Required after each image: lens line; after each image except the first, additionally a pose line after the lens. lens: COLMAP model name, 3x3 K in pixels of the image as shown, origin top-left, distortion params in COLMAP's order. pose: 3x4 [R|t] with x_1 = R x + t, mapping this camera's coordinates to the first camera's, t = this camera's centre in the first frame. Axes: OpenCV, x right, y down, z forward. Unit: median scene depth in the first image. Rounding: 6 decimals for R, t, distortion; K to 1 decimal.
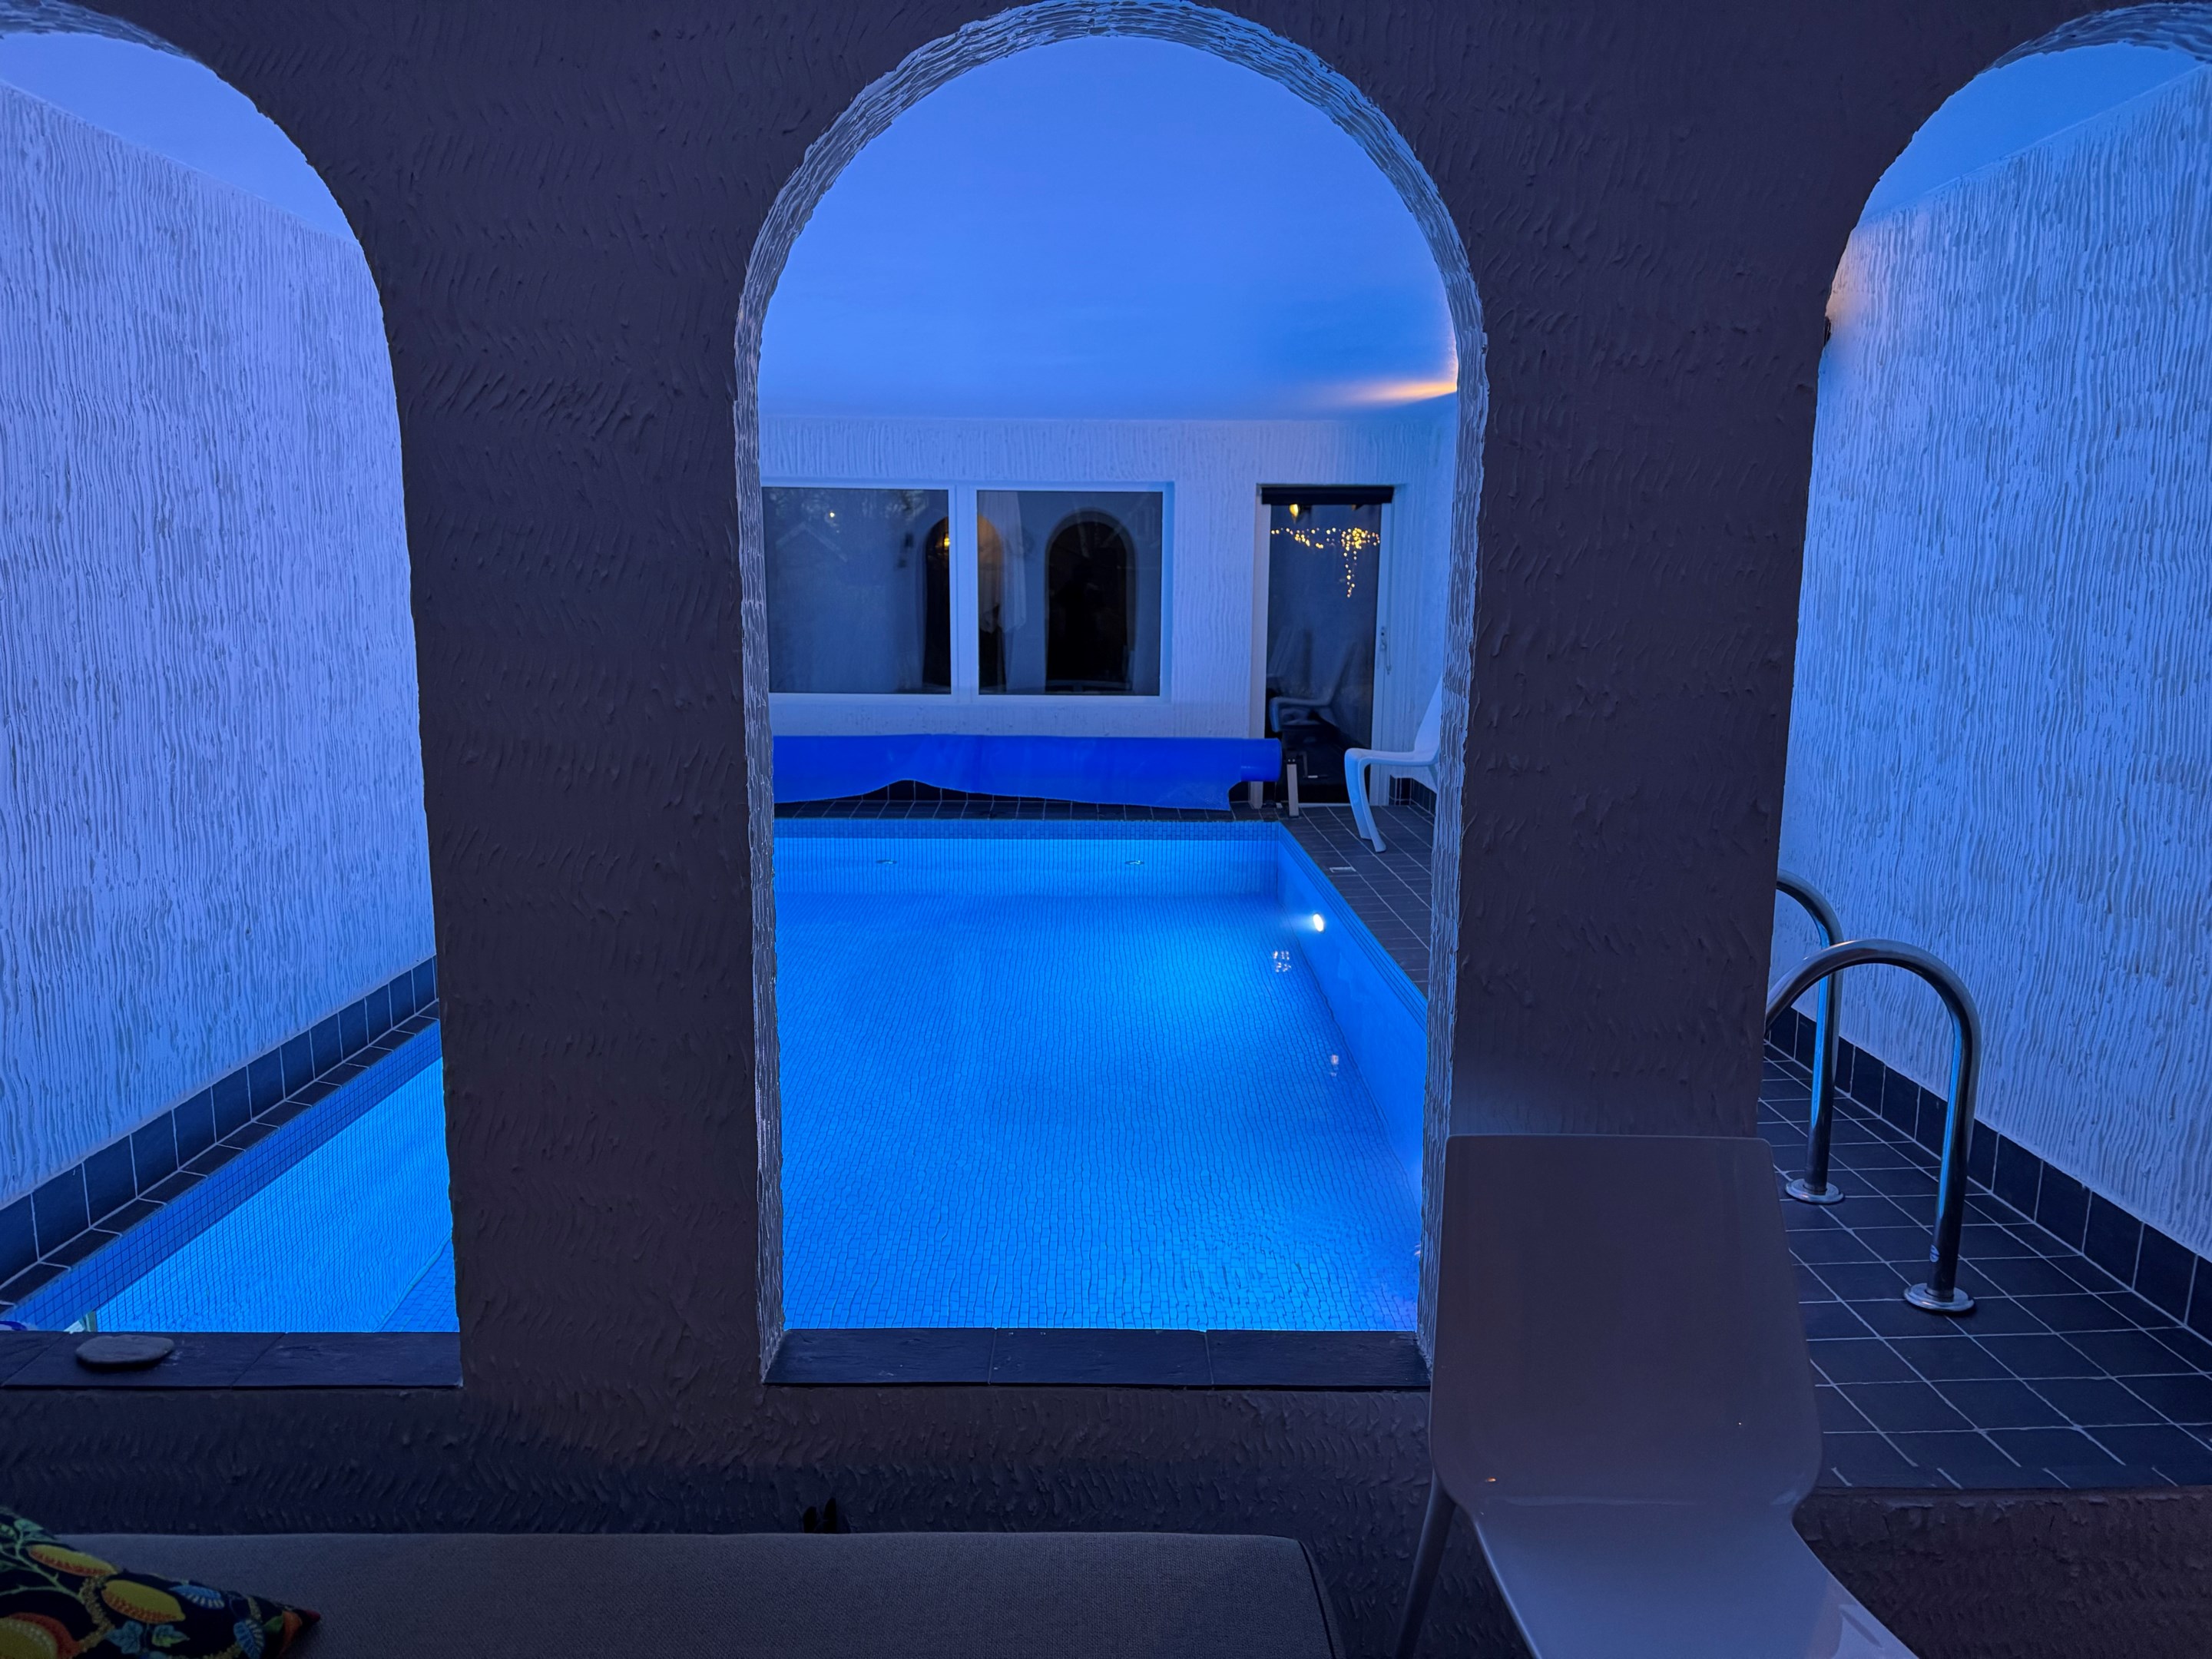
lens RADIAL K [[1530.7, 0, 1106.0], [0, 1530.7, 829.5], [0, 0, 1]] dist [-0.000634, -0.000959]
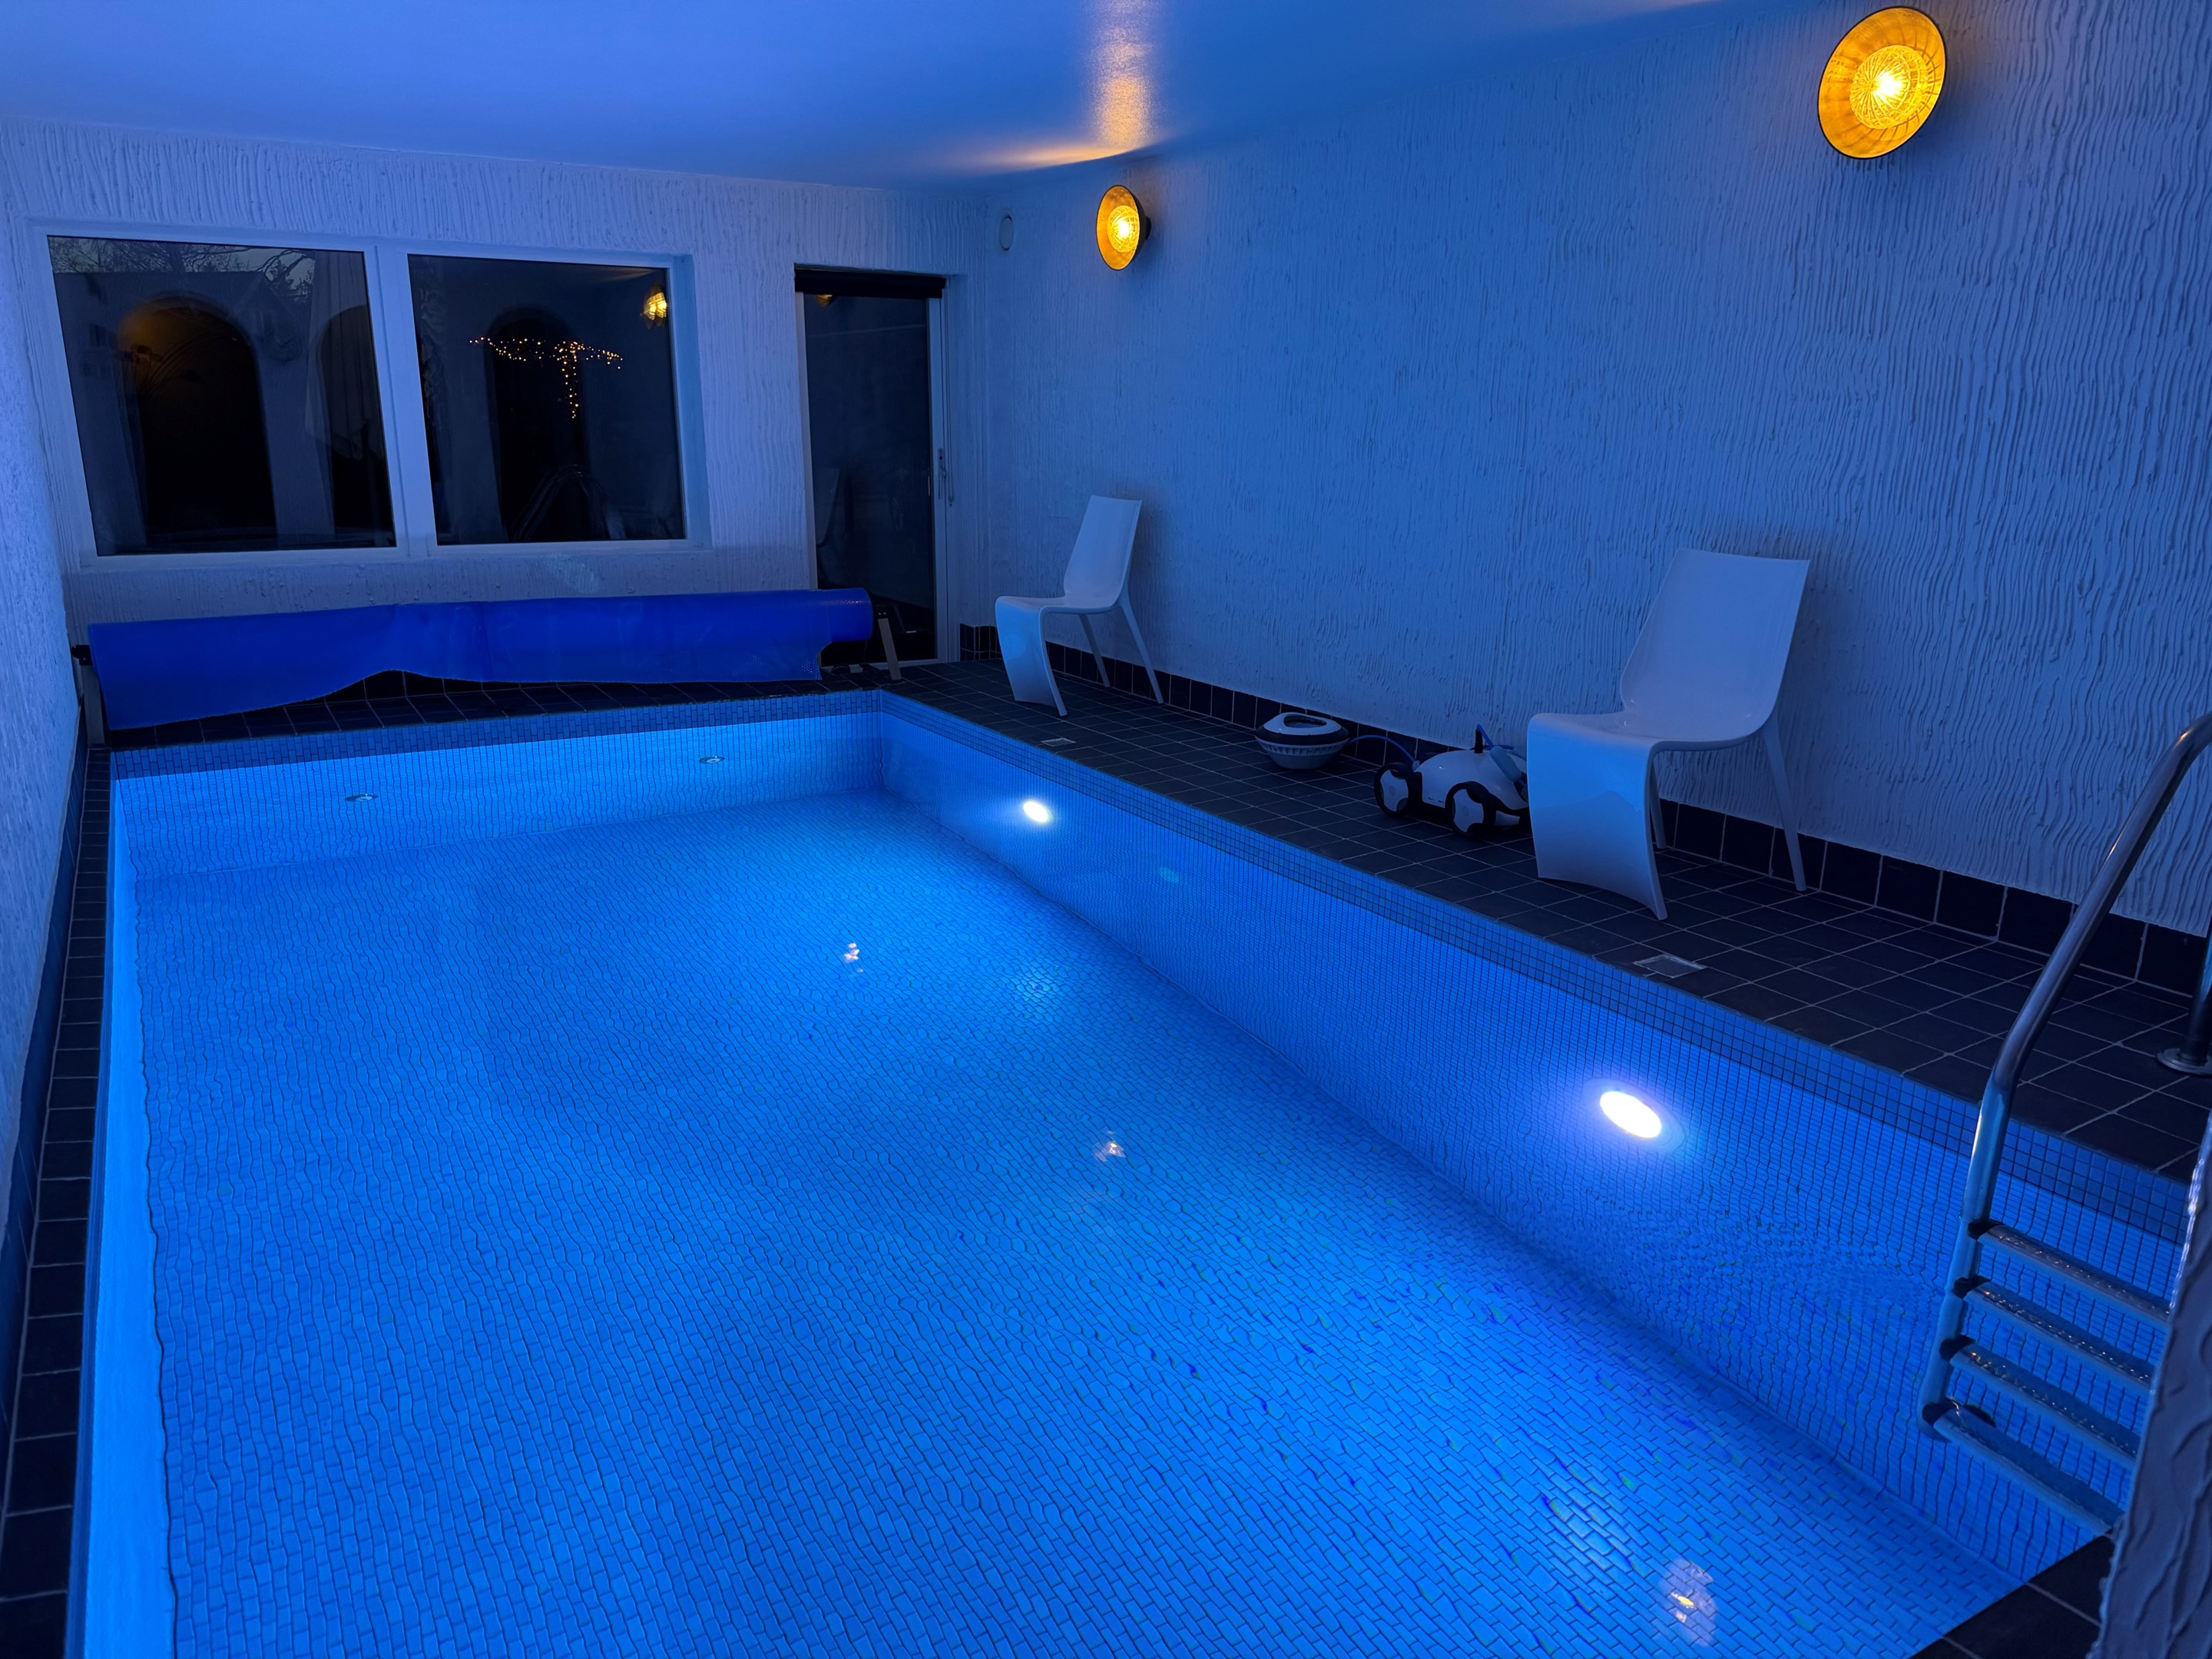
lens RADIAL K [[1600.9, 0, 1106.0], [0, 1600.9, 829.5], [0, 0, 1]] dist [0.011551, 0.000405]
pose [[0.870000, -0.118295, 0.478651, -0.201198], [0.071555, 0.990807, 0.114811, -0.020540], [-0.487833, -0.065636, 0.870466, 0.186434]]
